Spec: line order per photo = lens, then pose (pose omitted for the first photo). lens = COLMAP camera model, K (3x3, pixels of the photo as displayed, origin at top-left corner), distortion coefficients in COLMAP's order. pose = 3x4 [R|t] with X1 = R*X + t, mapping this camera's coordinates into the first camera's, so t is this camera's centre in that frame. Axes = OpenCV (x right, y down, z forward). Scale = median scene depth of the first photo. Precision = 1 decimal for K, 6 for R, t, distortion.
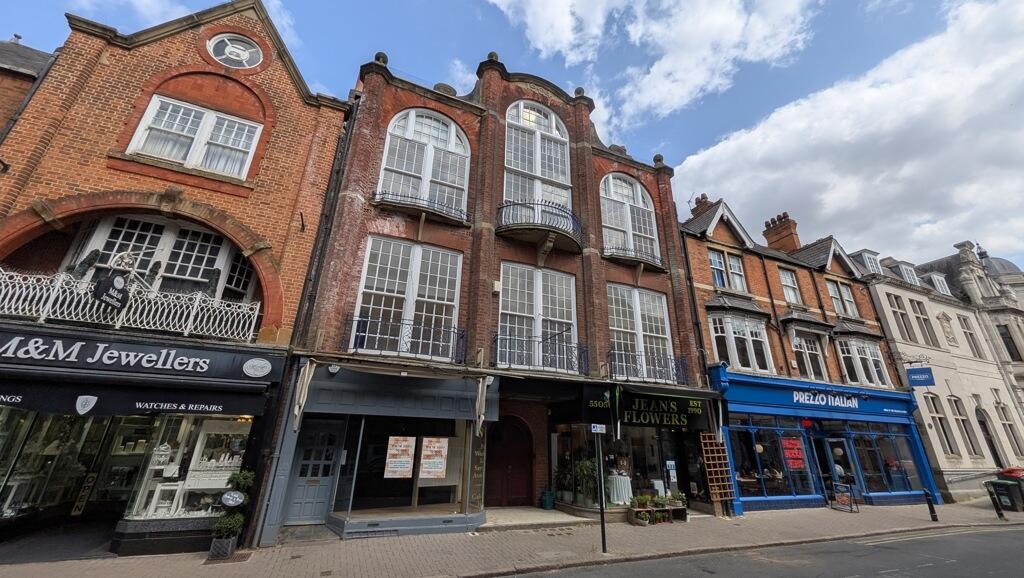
lens RADIAL K [[391.8, 0, 510.8], [0, 391.8, 284.8], [0, 0, 1]] dist [0.009524, -0.003066]
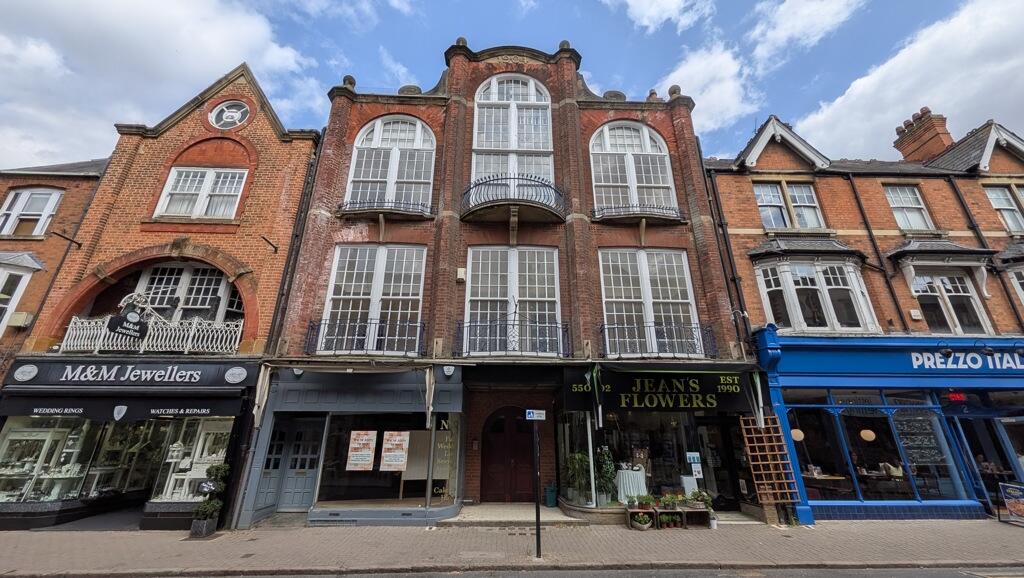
lens RADIAL K [[391.8, 0, 510.8], [0, 391.8, 284.8], [0, 0, 1]] dist [0.009524, -0.003066]
pose [[0.930648, -0.152598, -0.332578, 0.381318], [0.154566, 0.987766, -0.020700, 0.068090], [0.331668, -0.032141, 0.942848, 0.127639]]
